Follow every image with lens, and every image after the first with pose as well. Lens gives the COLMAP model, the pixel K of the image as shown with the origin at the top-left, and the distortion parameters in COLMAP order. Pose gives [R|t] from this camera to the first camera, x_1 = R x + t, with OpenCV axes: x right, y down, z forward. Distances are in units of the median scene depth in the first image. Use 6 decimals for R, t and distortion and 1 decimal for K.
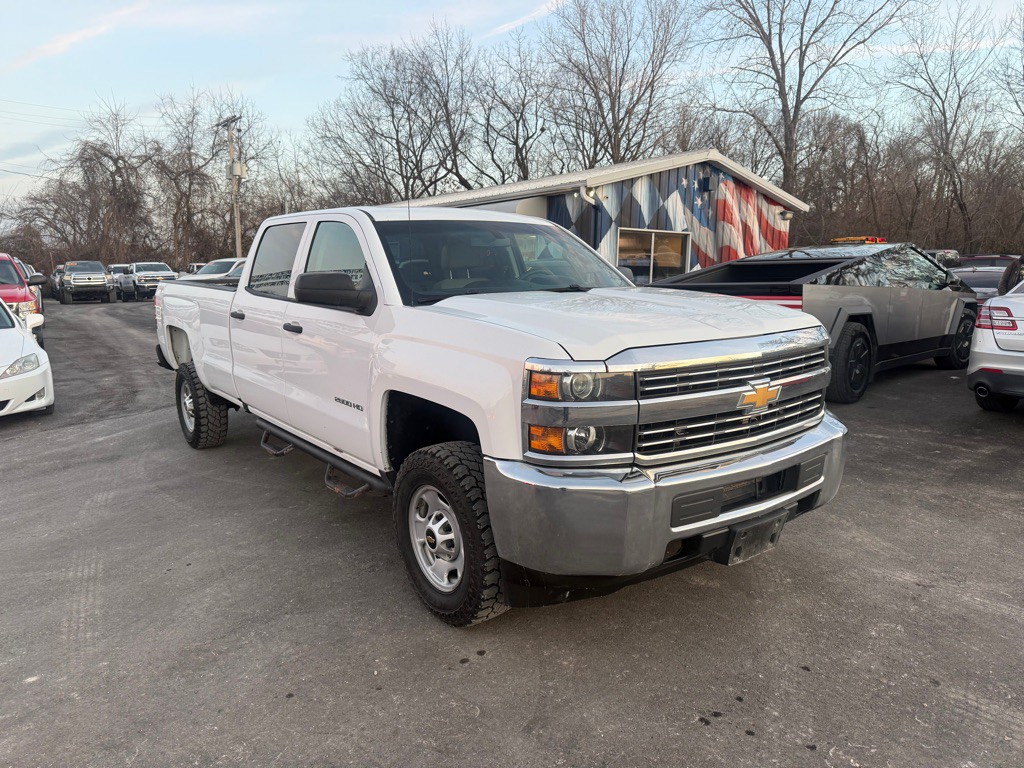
lens RADIAL K [[715.6, 0, 508.5], [0, 715.6, 382.7], [0, 0, 1]] dist [0.043905, -0.051970]
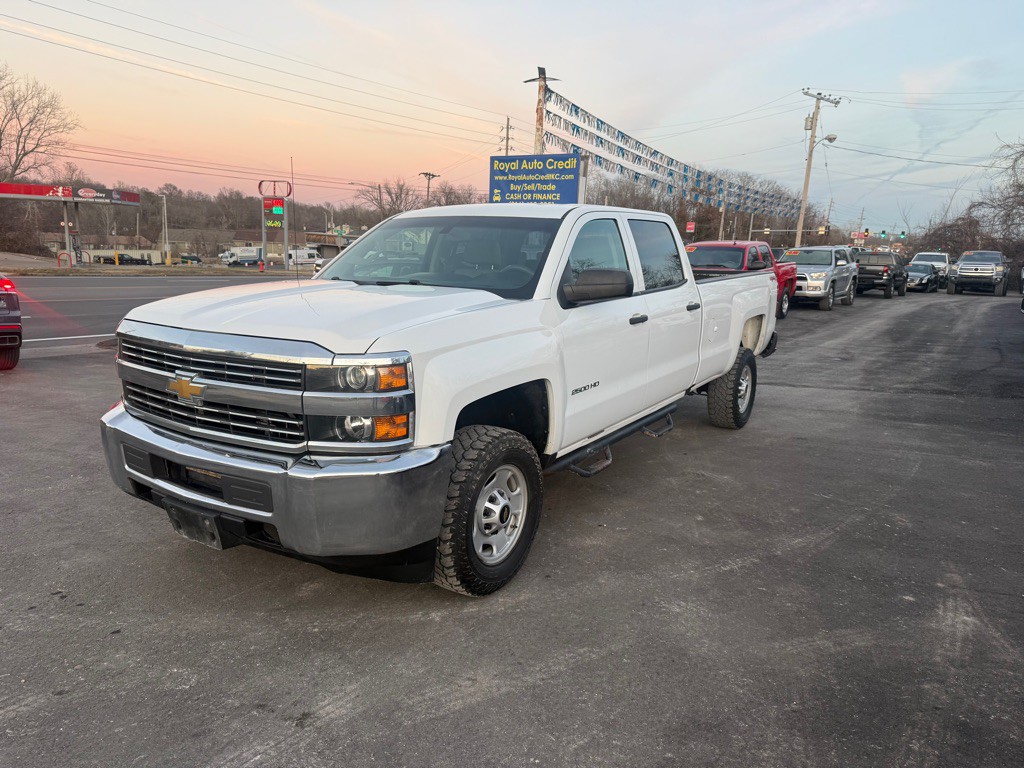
lens RADIAL K [[715.6, 0, 512.2], [0, 715.6, 391.6], [0, 0, 1]] dist [0.043905, -0.051970]
pose [[0.346153, 0.203830, -0.915768, 0.121644], [-0.179235, 0.972502, 0.148709, -0.017821], [0.920898, 0.112662, 0.373168, 0.087092]]
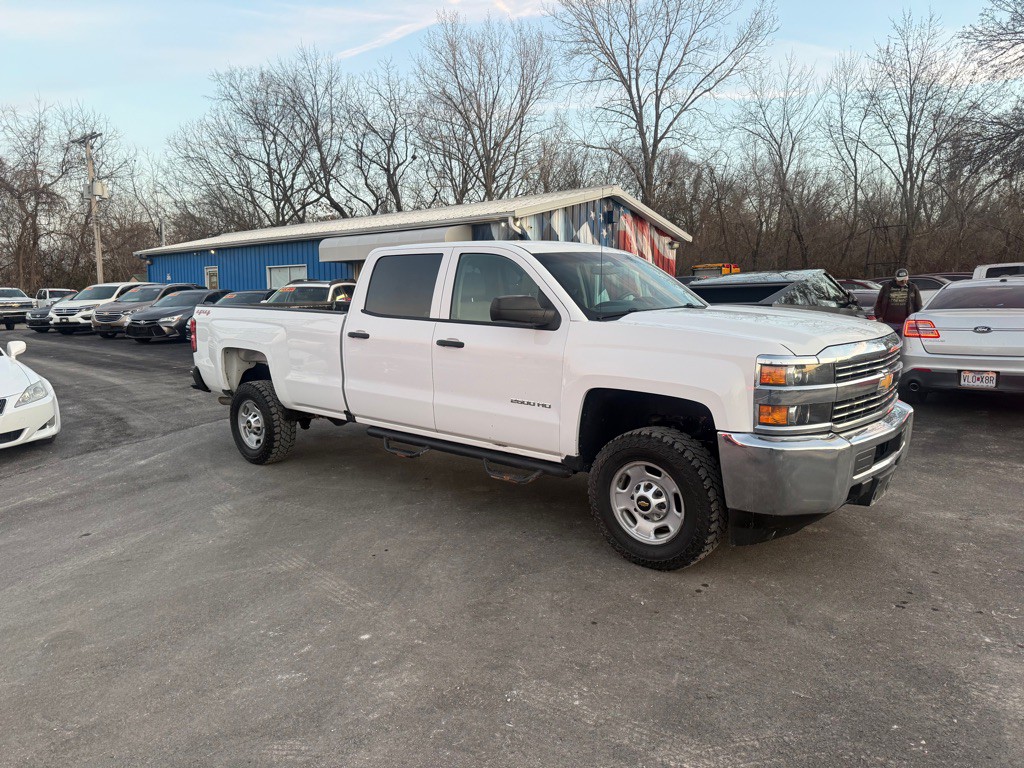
lens RADIAL K [[715.6, 0, 509.8], [0, 715.6, 381.1], [0, 0, 1]] dist [0.043905, -0.051970]
pose [[0.979705, -0.028570, 0.198399, -0.052706], [0.035638, 0.998848, -0.032148, 0.003089], [-0.197252, 0.038566, 0.979594, -0.017973]]
